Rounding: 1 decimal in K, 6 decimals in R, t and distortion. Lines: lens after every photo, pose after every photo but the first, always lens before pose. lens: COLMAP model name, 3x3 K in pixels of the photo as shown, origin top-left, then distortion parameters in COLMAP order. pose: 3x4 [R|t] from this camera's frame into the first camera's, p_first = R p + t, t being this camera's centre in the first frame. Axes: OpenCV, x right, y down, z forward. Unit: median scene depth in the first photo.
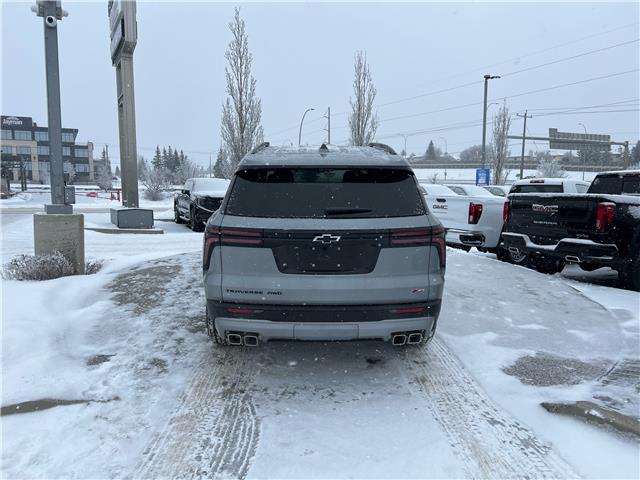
lens RADIAL K [[480.7, 0, 320.0], [0, 480.7, 240.0], [0, 0, 1]] dist [0.051167, -0.055616]
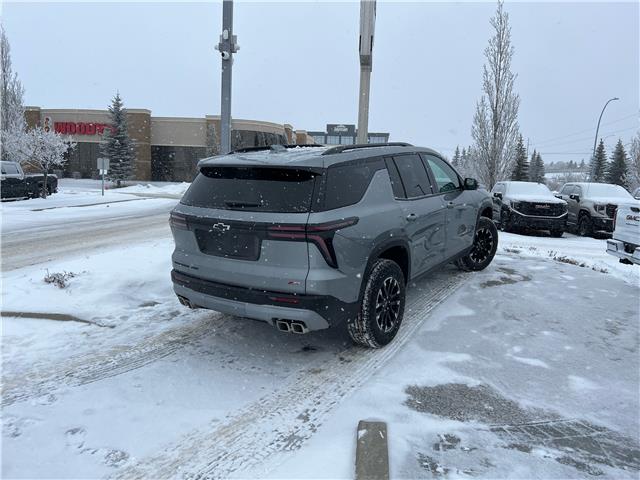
lens RADIAL K [[478.4, 0, 319.1], [0, 478.4, 238.4], [0, 0, 1]] dist [0.076816, -0.100227]
pose [[0.818244, 0.090054, -0.567774, 0.428010], [-0.091571, 0.995461, 0.025921, -0.013033], [0.567531, 0.030782, 0.822777, 0.079504]]
